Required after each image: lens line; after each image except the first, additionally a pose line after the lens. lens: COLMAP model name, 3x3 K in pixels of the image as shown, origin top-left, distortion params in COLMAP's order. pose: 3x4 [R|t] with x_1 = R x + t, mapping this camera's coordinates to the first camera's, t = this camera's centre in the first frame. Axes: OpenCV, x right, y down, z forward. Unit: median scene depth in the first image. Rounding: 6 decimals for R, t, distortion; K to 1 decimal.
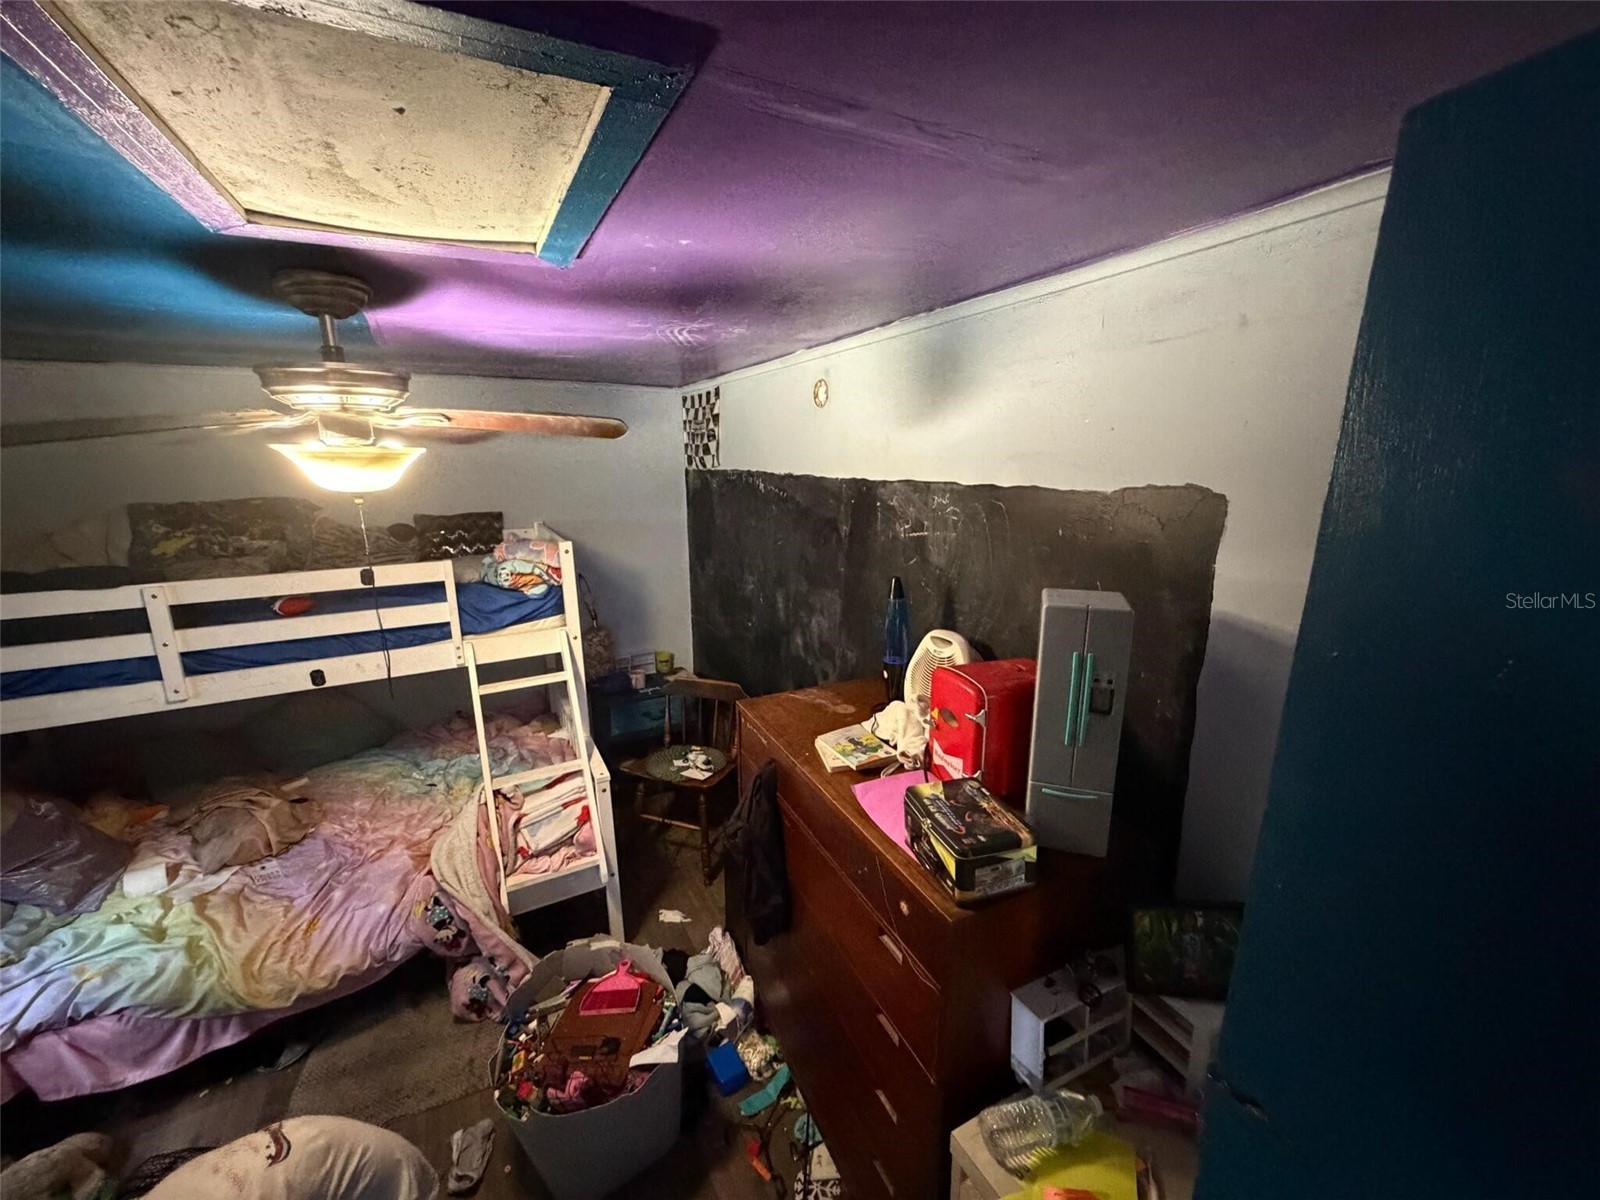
lens RADIAL K [[640.2, 0, 789.0], [0, 640.2, 604.9], [0, 0, 1]] dist [0.001609, -0.000097]
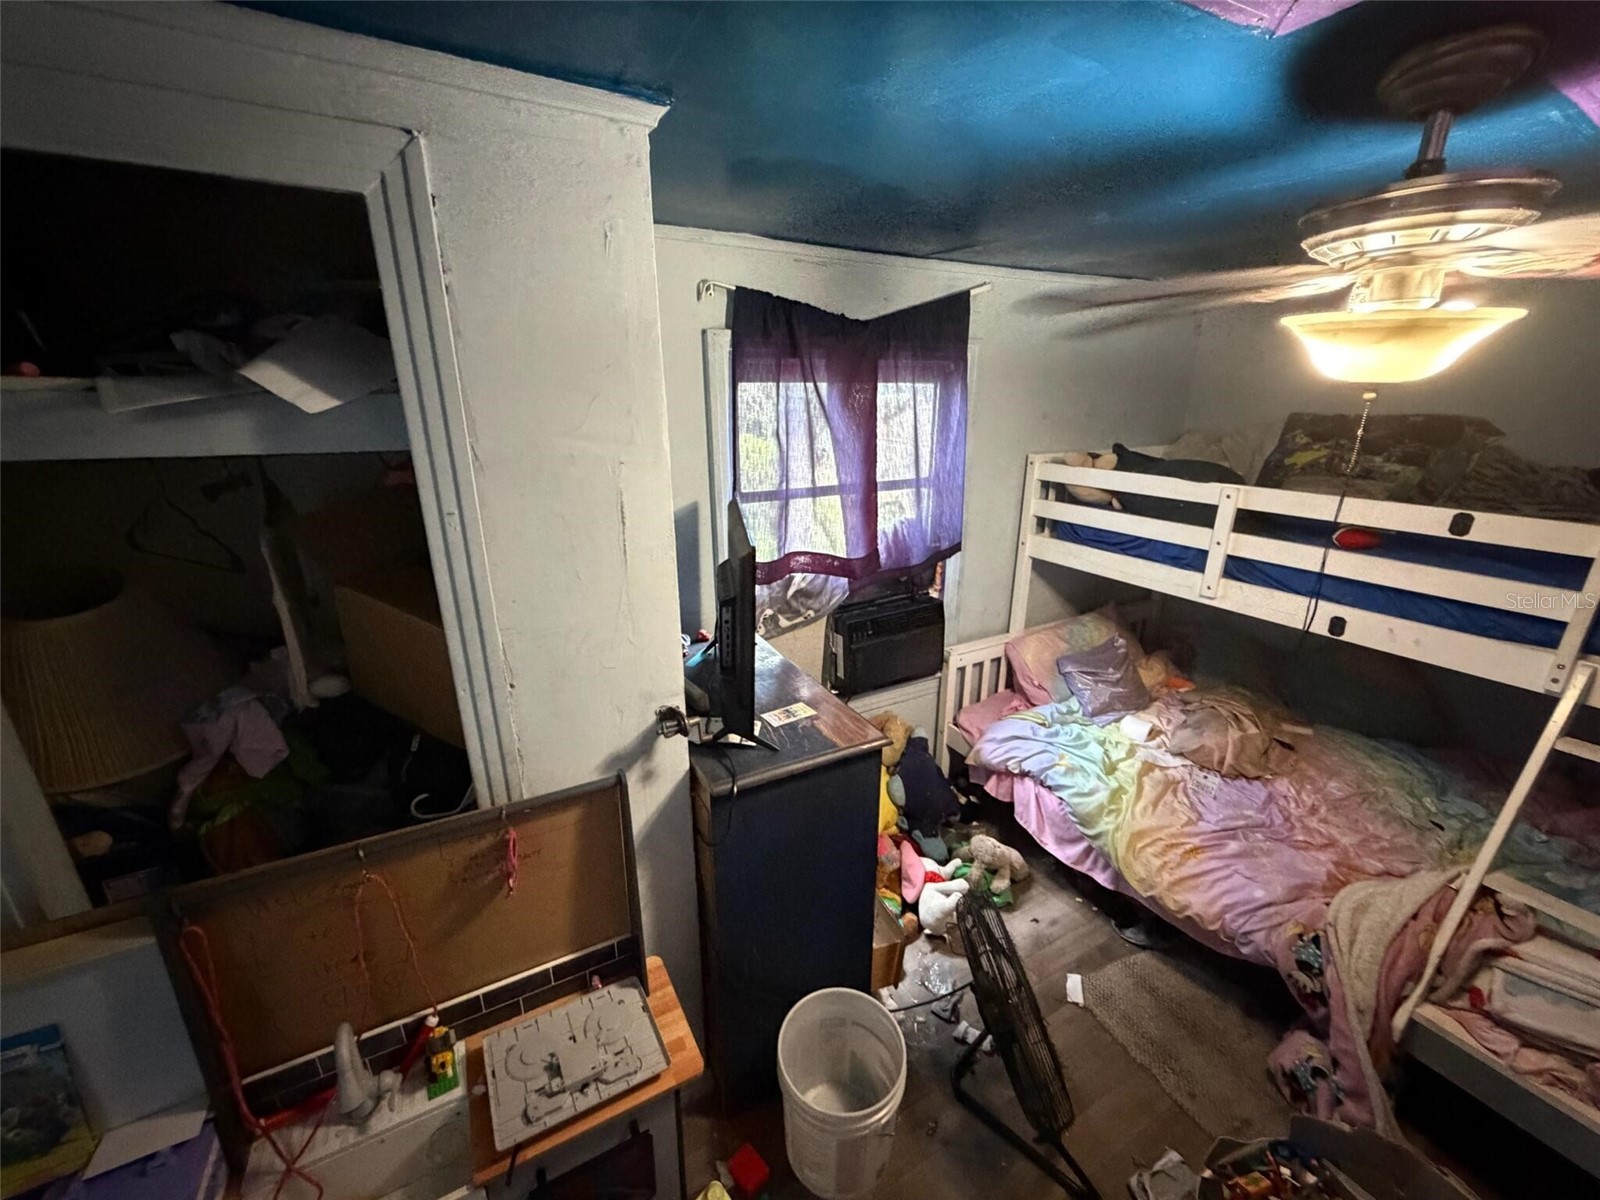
lens RADIAL K [[640.2, 0, 790.6], [0, 640.2, 601.7], [0, 0, 1]] dist [0.001609, -0.000097]
pose [[0.023398, 0.324293, -0.945667, 0.041310], [-0.229111, 0.922490, 0.310676, -0.014458], [0.973119, 0.209393, 0.095883, 0.211961]]
